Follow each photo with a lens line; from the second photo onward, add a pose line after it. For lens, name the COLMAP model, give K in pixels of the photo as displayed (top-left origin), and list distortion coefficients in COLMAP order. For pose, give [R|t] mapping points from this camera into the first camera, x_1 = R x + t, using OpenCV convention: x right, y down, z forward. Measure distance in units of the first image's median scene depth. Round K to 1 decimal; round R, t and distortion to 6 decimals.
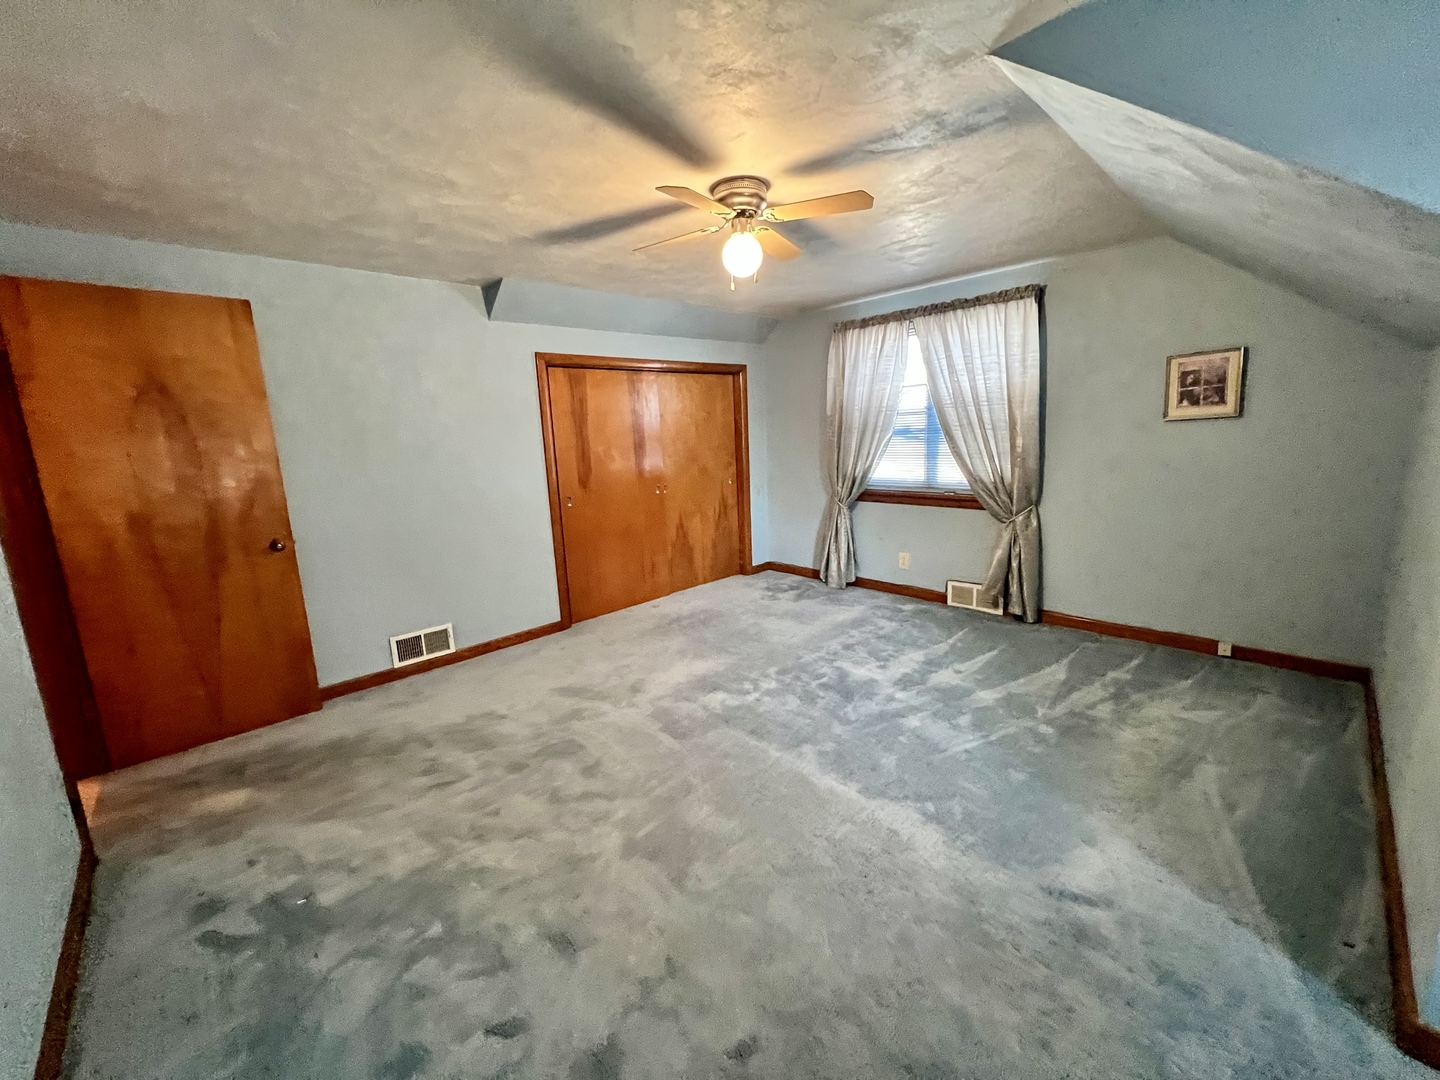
lens RADIAL K [[575.1, 0, 720.0], [0, 575.1, 540.0], [0, 0, 1]] dist [-0.000093, 0.000221]
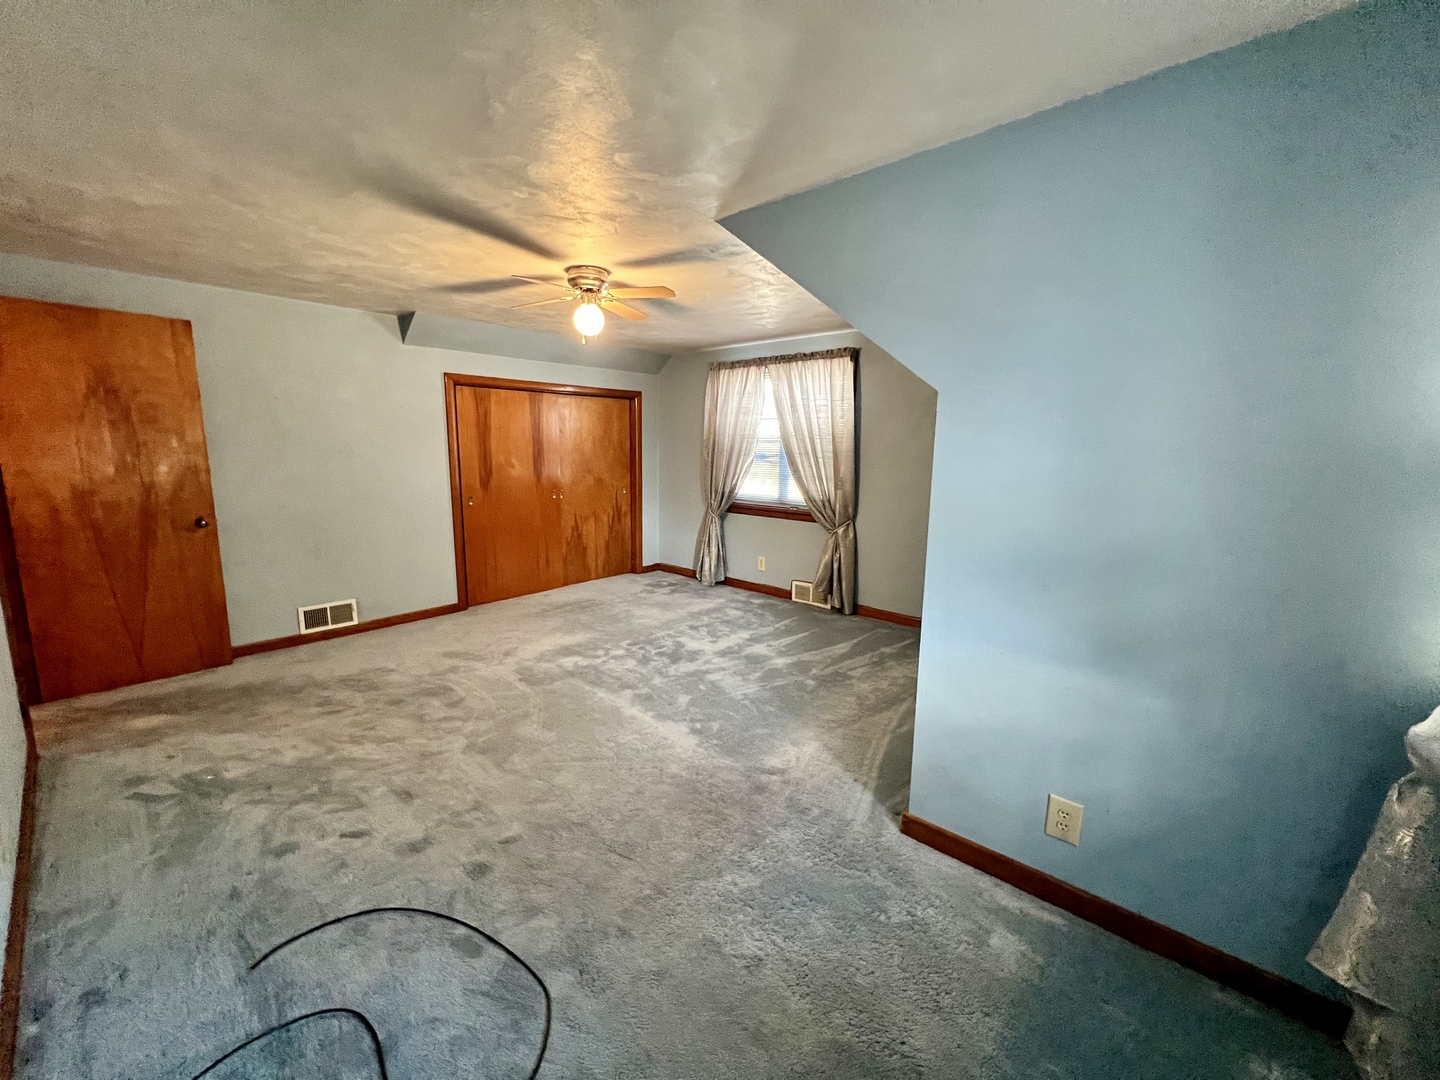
lens RADIAL K [[575.1, 0, 720.0], [0, 575.1, 540.0], [0, 0, 1]] dist [-0.000093, 0.000221]
pose [[0.994943, 0.040272, 0.092016, 0.176987], [-0.037861, 0.998896, -0.027798, 0.034012], [-0.093034, 0.024174, 0.995369, -0.263472]]
